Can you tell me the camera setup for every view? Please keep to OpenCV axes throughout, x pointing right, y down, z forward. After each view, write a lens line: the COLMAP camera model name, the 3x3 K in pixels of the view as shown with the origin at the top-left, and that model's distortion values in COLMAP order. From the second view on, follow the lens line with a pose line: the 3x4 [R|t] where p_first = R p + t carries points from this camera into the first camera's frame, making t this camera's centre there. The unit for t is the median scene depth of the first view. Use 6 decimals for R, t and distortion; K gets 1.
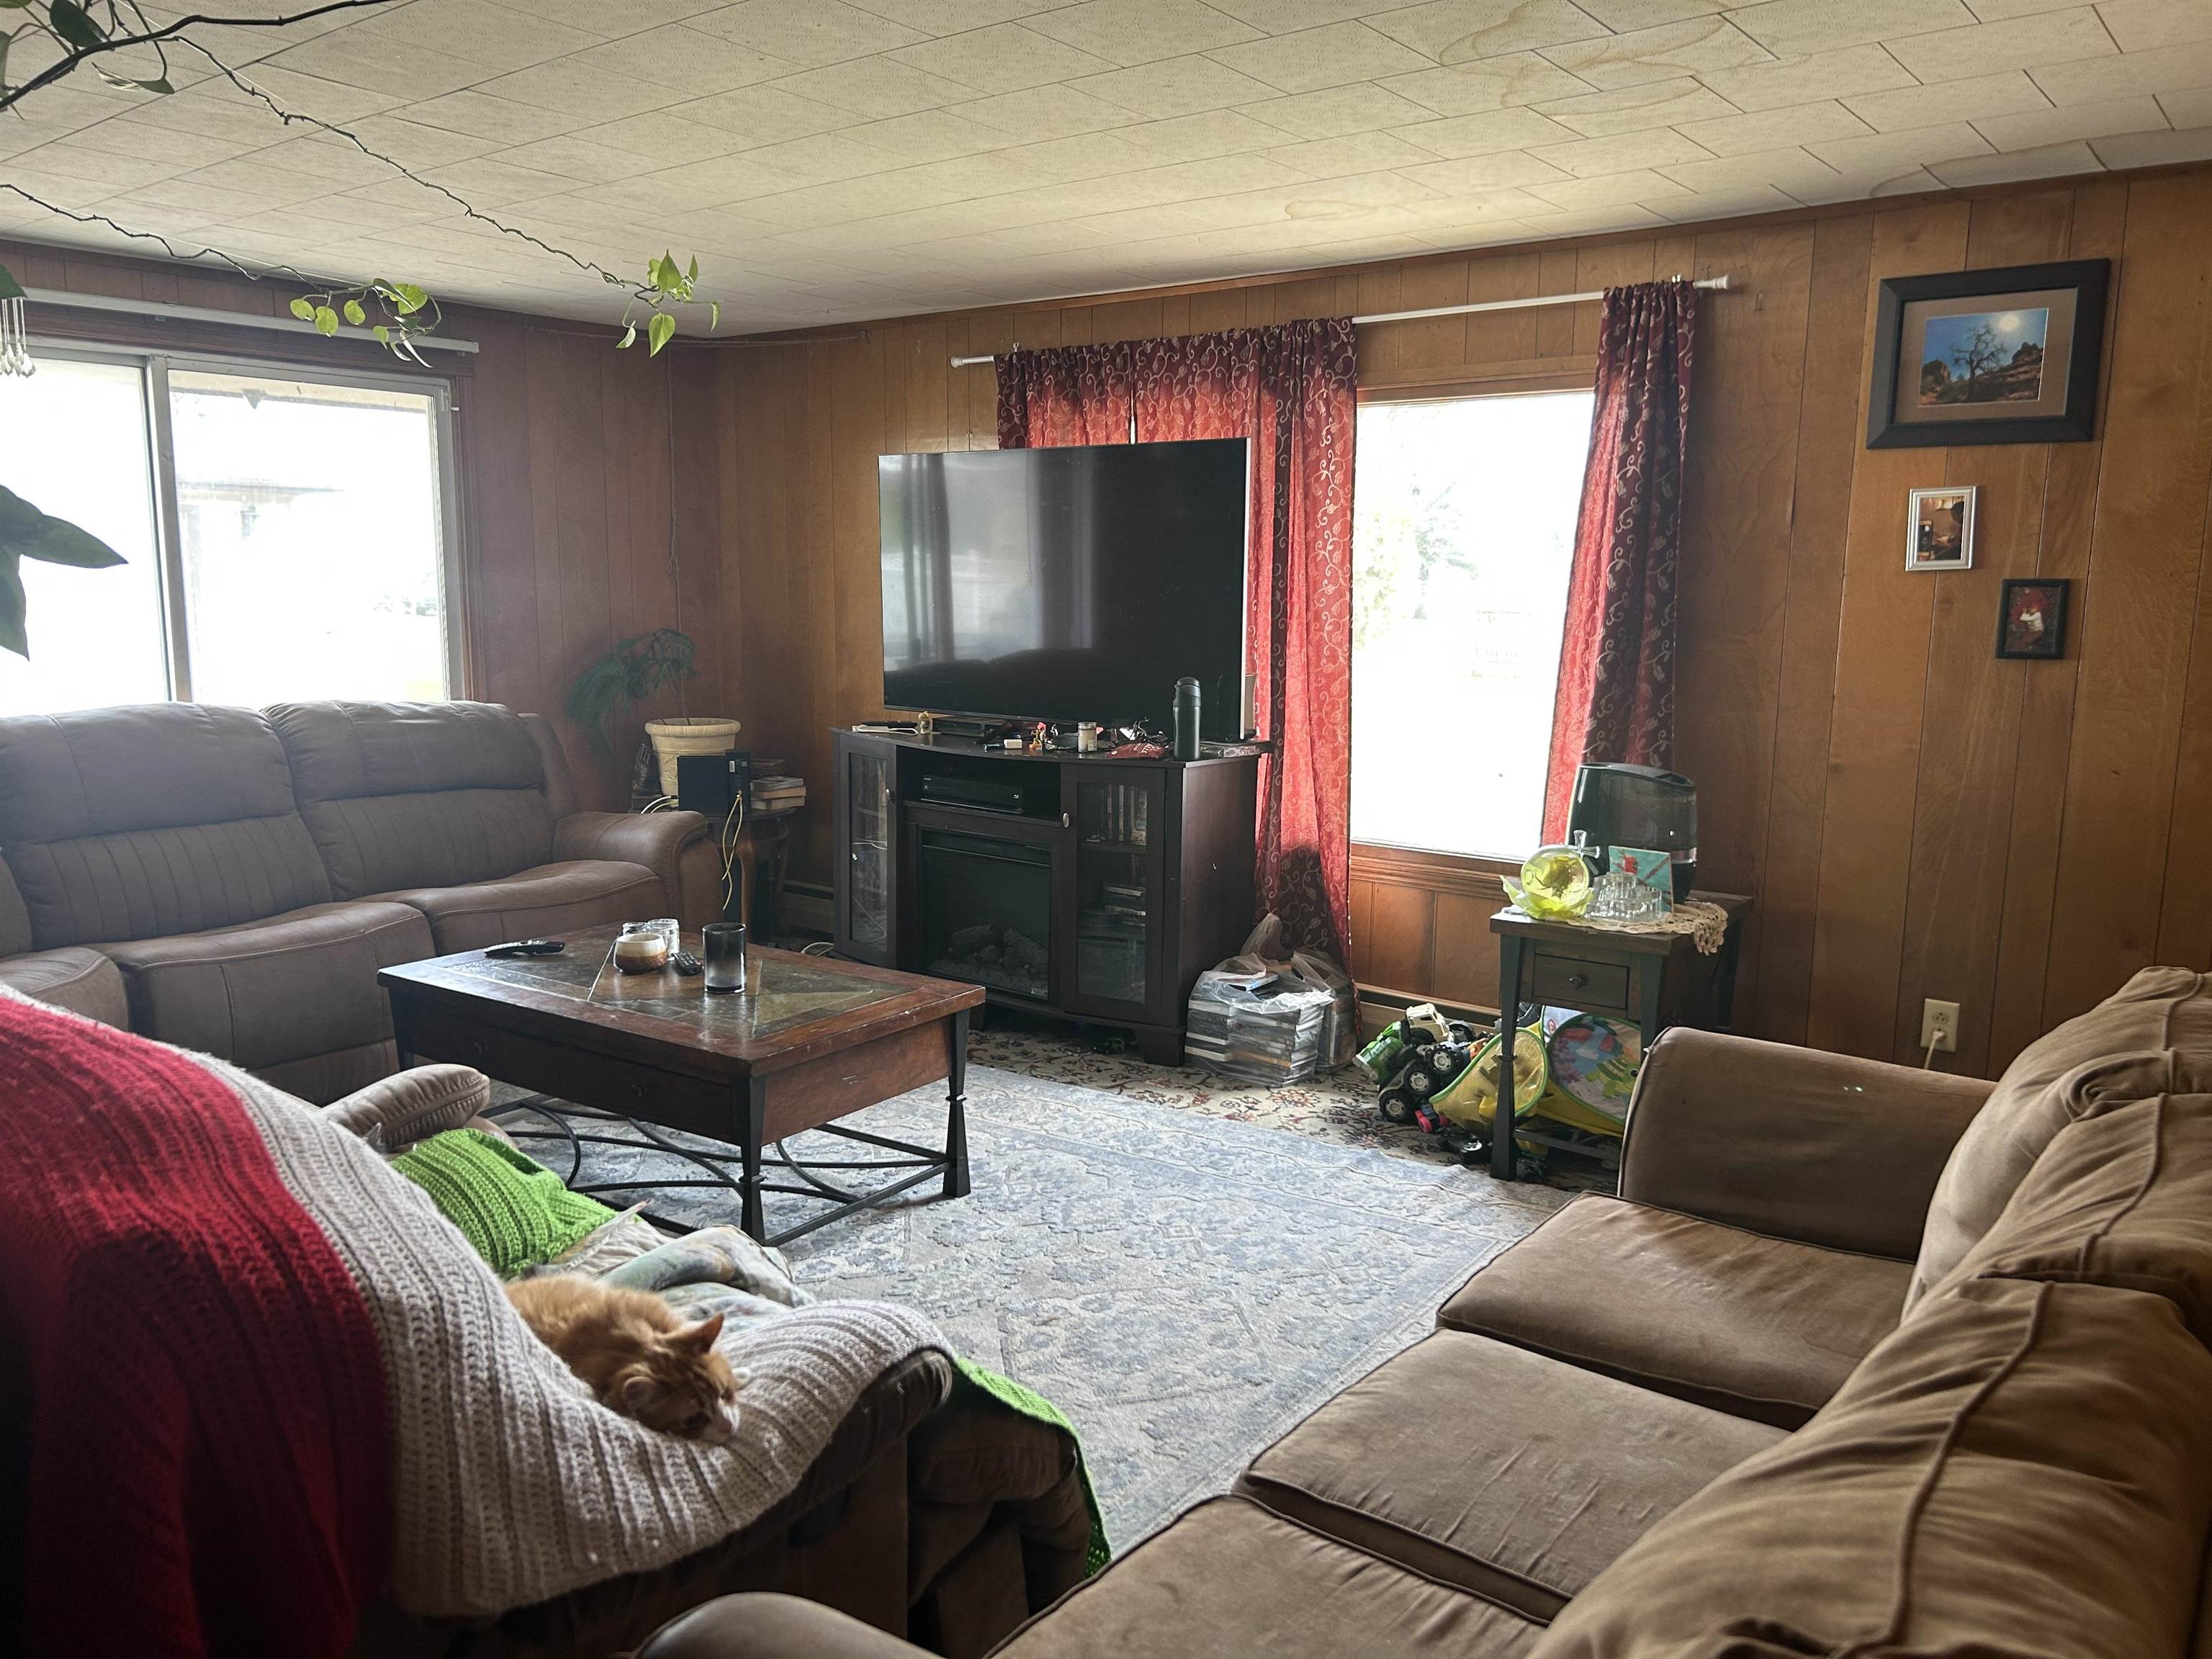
lens RADIAL K [[1643.6, 0, 1106.0], [0, 1643.6, 829.5], [0, 0, 1]] dist [0.050976, 0.001392]
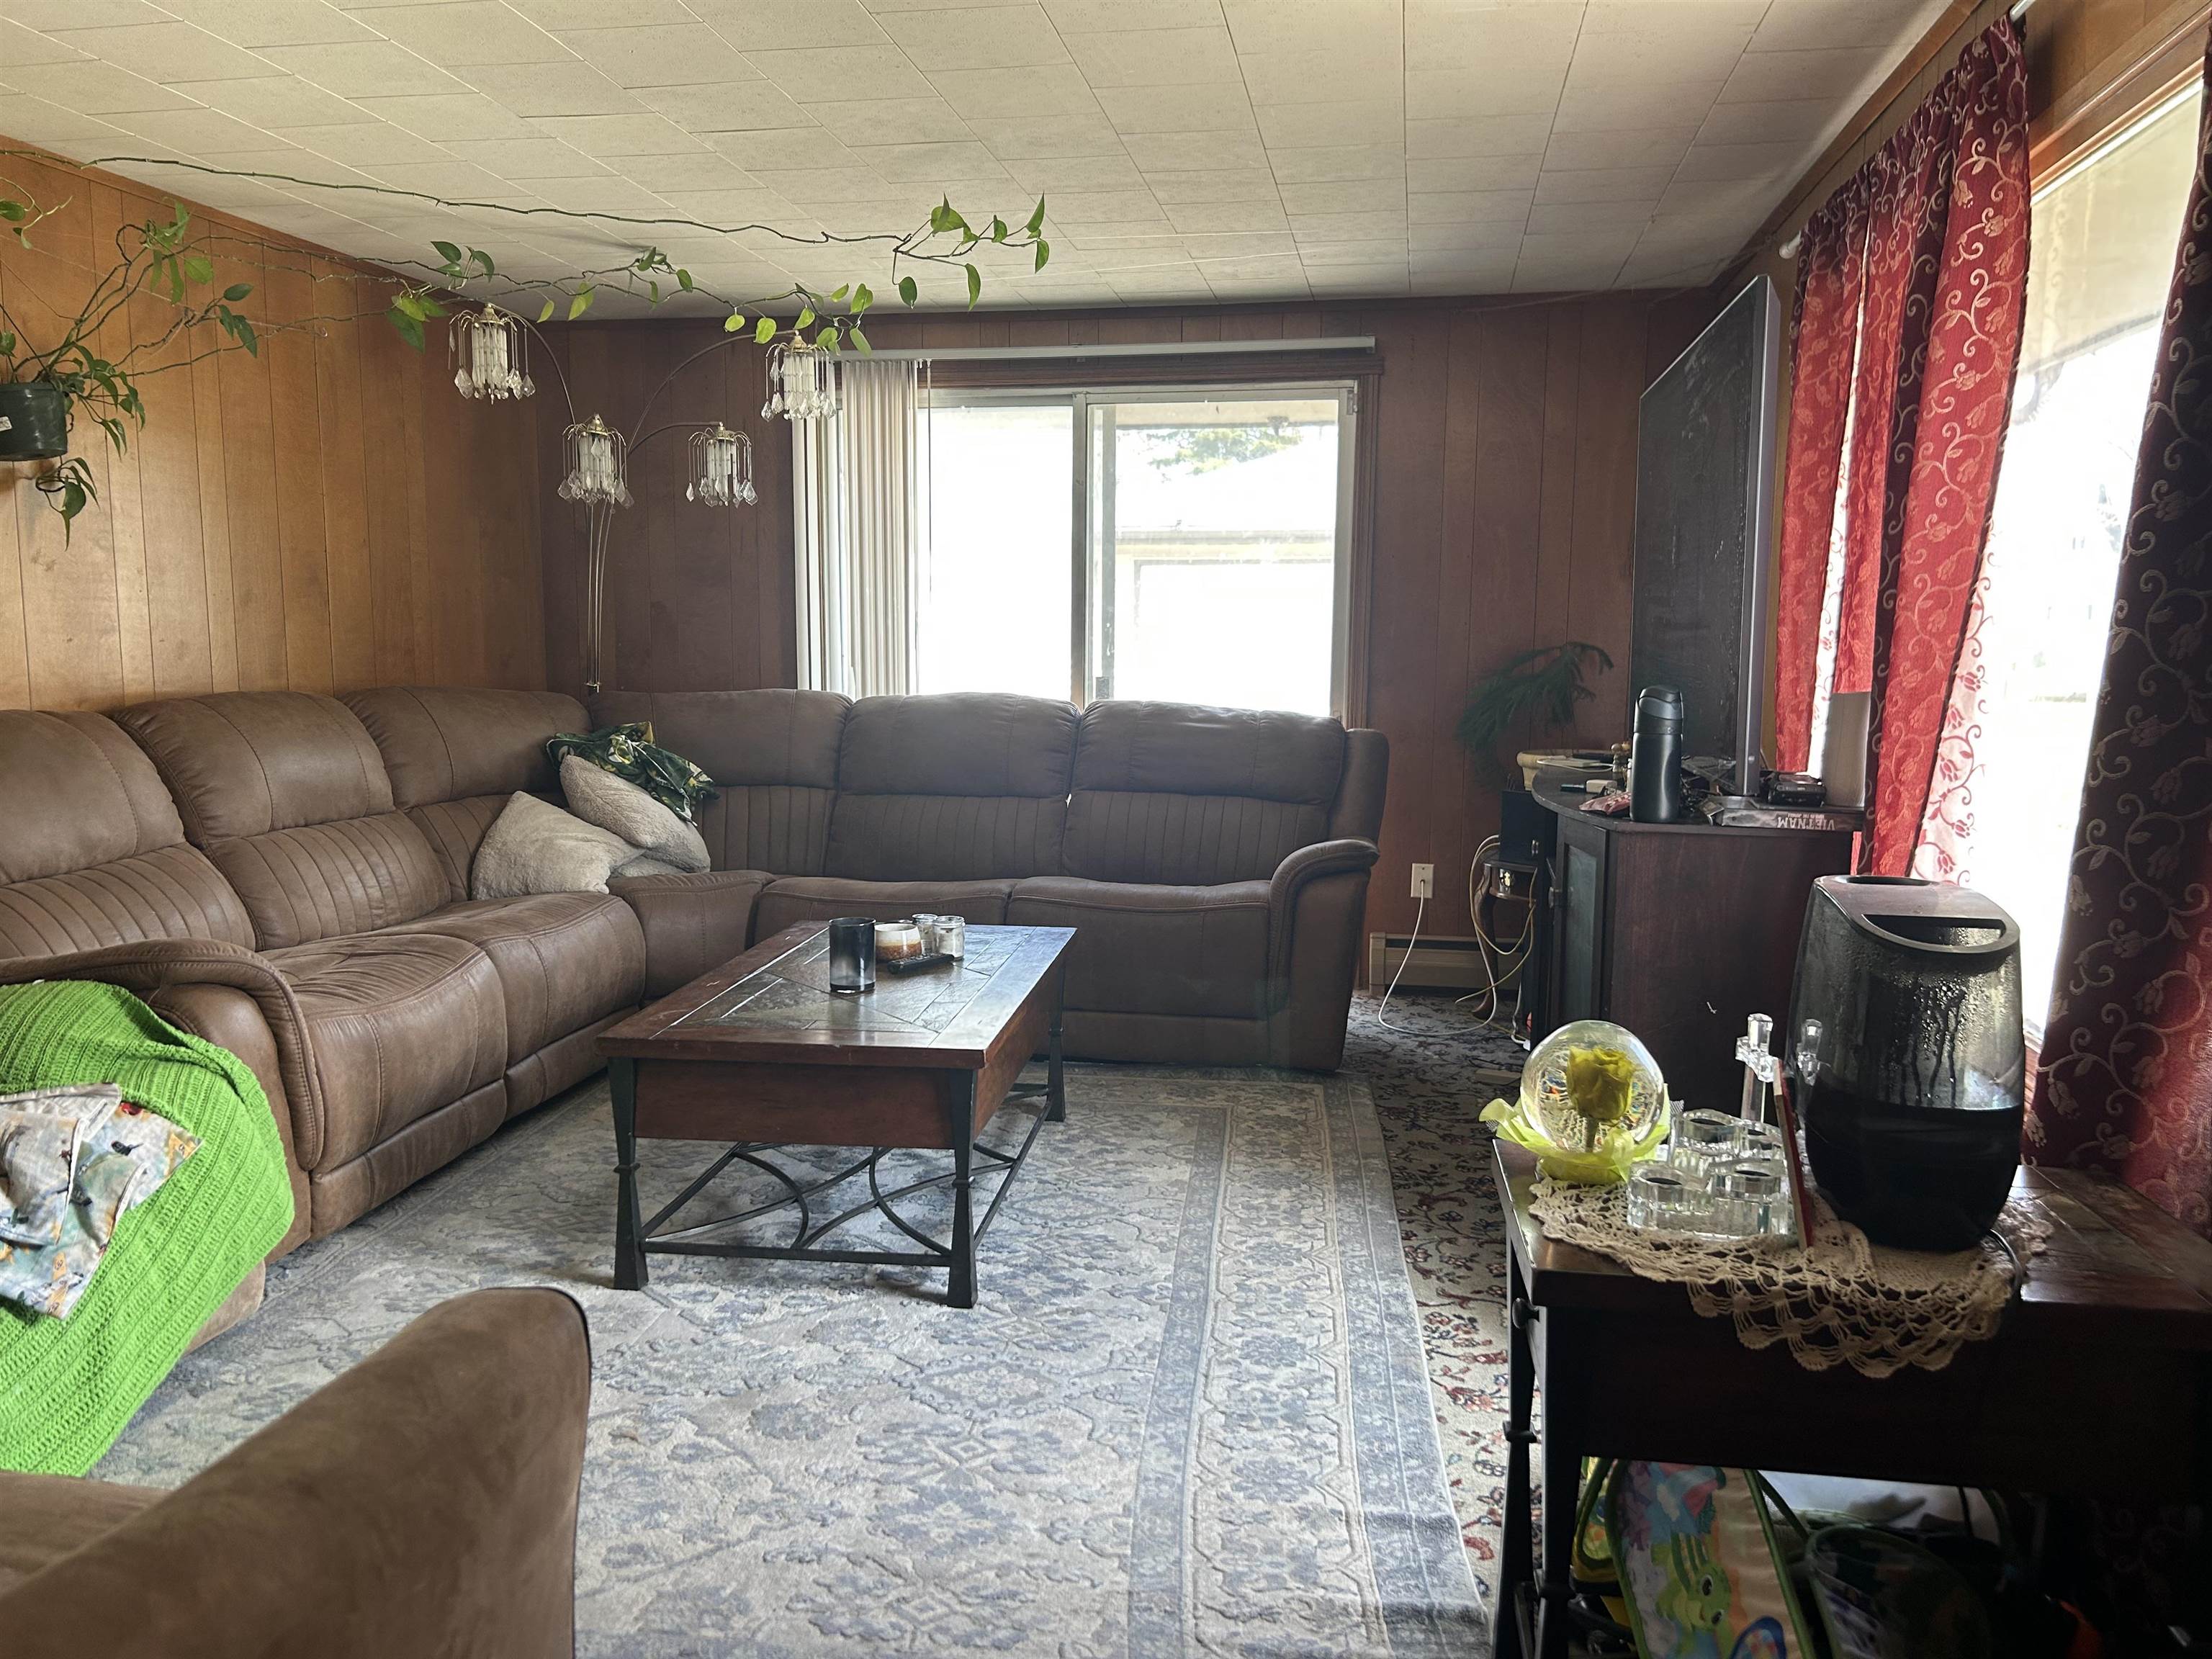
lens RADIAL K [[1681.2, 0, 1106.0], [0, 1681.2, 829.5], [0, 0, 1]] dist [0.004188, -0.002938]
pose [[0.472666, 0.098657, -0.875702, 0.477889], [-0.139869, 0.989516, 0.035984, -0.031832], [0.870071, 0.105476, 0.481509, 0.498843]]
